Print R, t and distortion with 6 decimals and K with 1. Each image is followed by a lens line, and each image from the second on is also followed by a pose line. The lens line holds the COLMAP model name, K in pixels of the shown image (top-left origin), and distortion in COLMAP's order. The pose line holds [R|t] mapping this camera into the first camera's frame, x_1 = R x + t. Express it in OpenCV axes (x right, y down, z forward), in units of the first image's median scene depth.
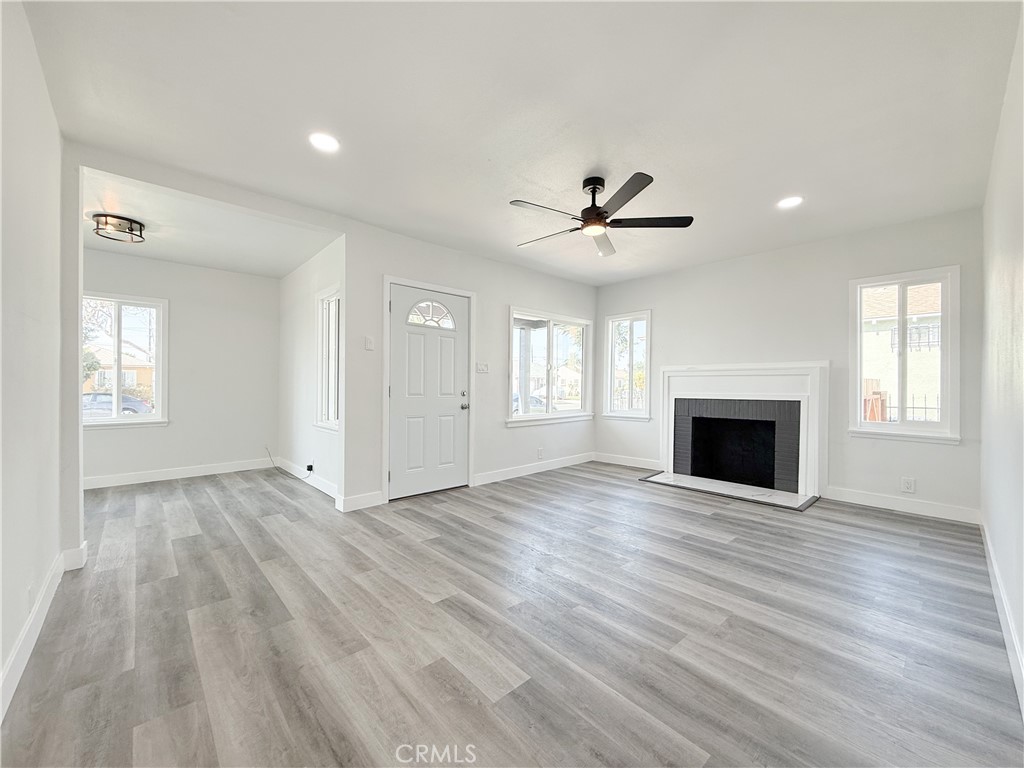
lens RADIAL K [[408.4, 0, 512.0], [0, 408.4, 384.0], [0, 0, 1]] dist [-0.000885, 0.000390]
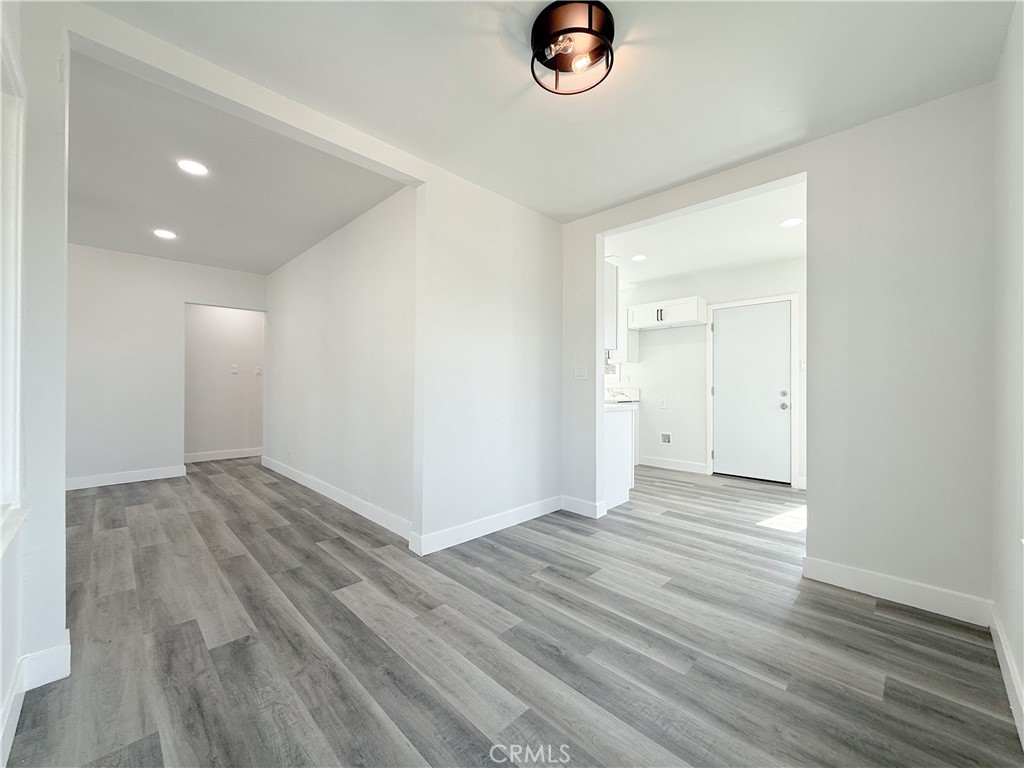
lens RADIAL K [[411.4, 0, 510.6], [0, 411.4, 379.9], [0, 0, 1]] dist [-0.000123, 0.000029]
pose [[-0.999310, -0.003922, -0.036947, -2.353775], [-0.003506, 0.999930, -0.011326, 0.008599], [0.036988, -0.011189, -0.999253, 3.913377]]
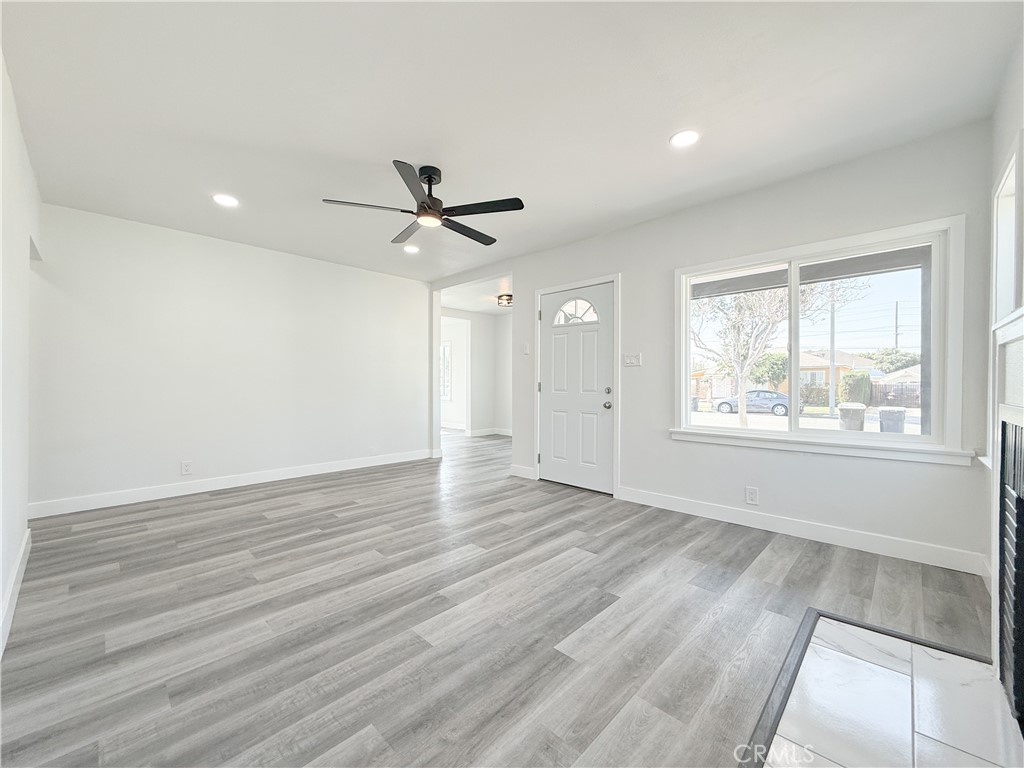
lens RADIAL K [[408.8, 0, 507.1], [0, 408.8, 383.5], [0, 0, 1]] dist [-0.000336, 0.000268]
pose [[0.050046, -0.002829, -0.998743, 0.753900], [0.002072, 0.999994, -0.002729, 0.009489], [0.998745, -0.001932, 0.050052, 0.722810]]
